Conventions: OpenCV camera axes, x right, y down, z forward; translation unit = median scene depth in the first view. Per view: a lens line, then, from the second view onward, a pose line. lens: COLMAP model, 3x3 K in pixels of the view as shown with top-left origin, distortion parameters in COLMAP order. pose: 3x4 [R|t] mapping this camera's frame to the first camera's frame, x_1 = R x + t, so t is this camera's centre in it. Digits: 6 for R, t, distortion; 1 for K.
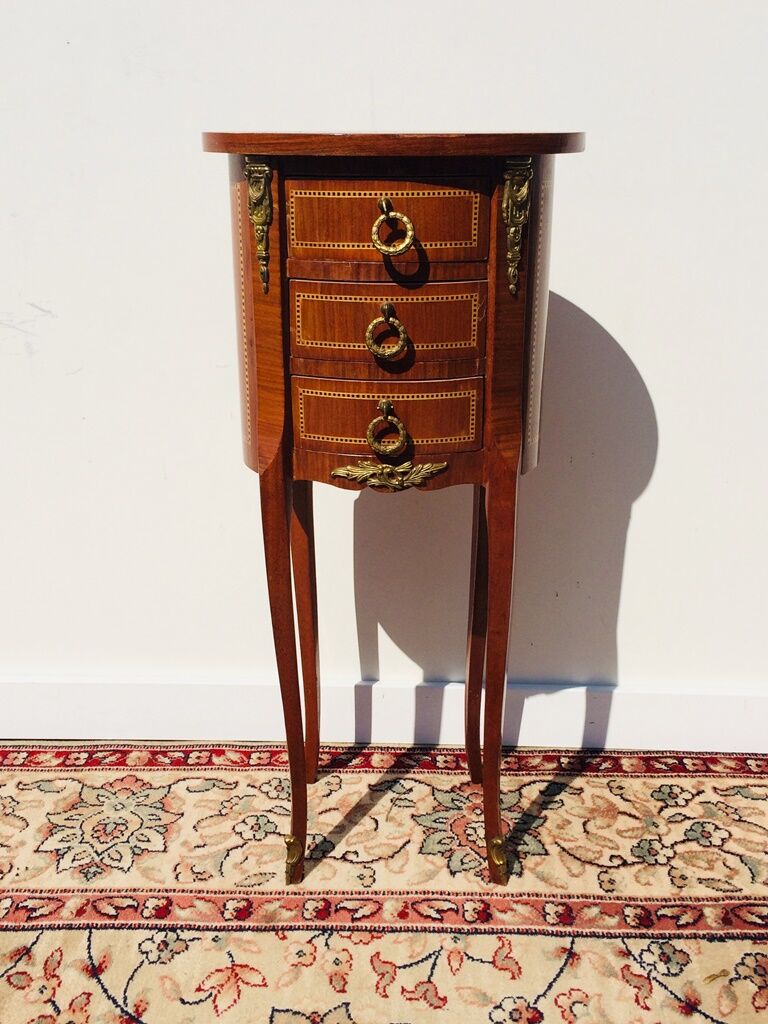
lens RADIAL K [[1034.1, 0, 388.1], [0, 1034.1, 503.1], [0, 0, 1]] dist [0.069799, 0.000000]
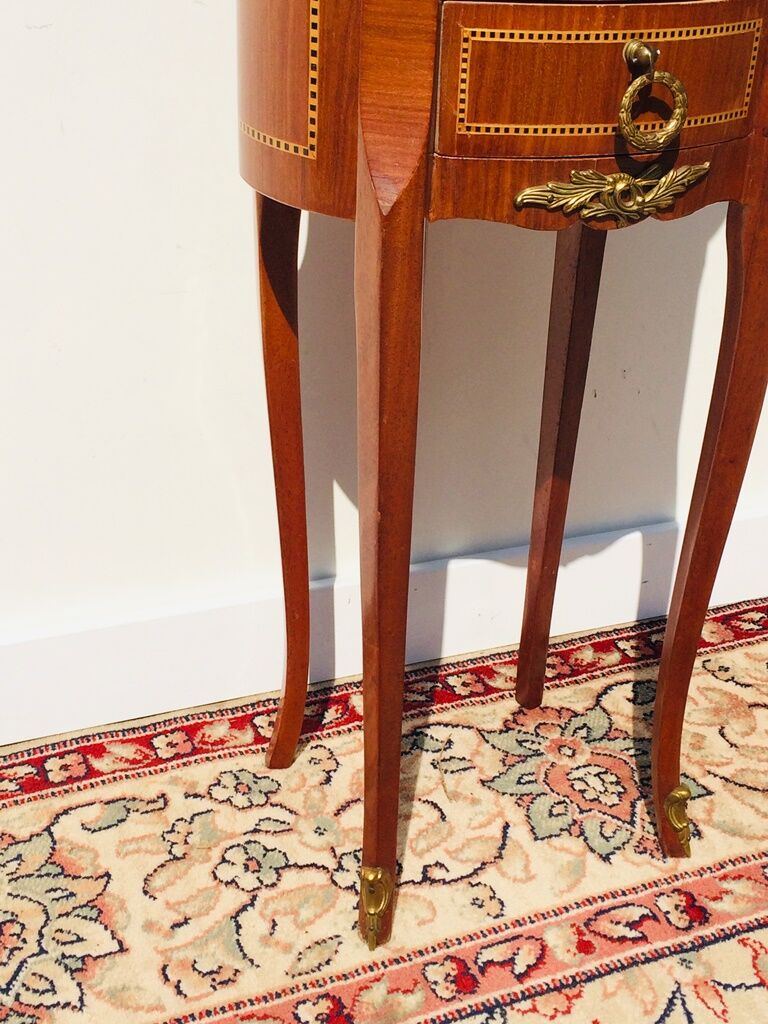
lens RADIAL K [[1419.5, 0, 373.3], [0, 1419.5, 476.8], [0, 0, 1]] dist [0.069864, 0.000000]
pose [[0.916749, -0.146104, 0.371786, -0.413100], [0.096111, 0.984046, 0.149720, -0.005833], [-0.387729, -0.101523, 0.916166, 0.369610]]
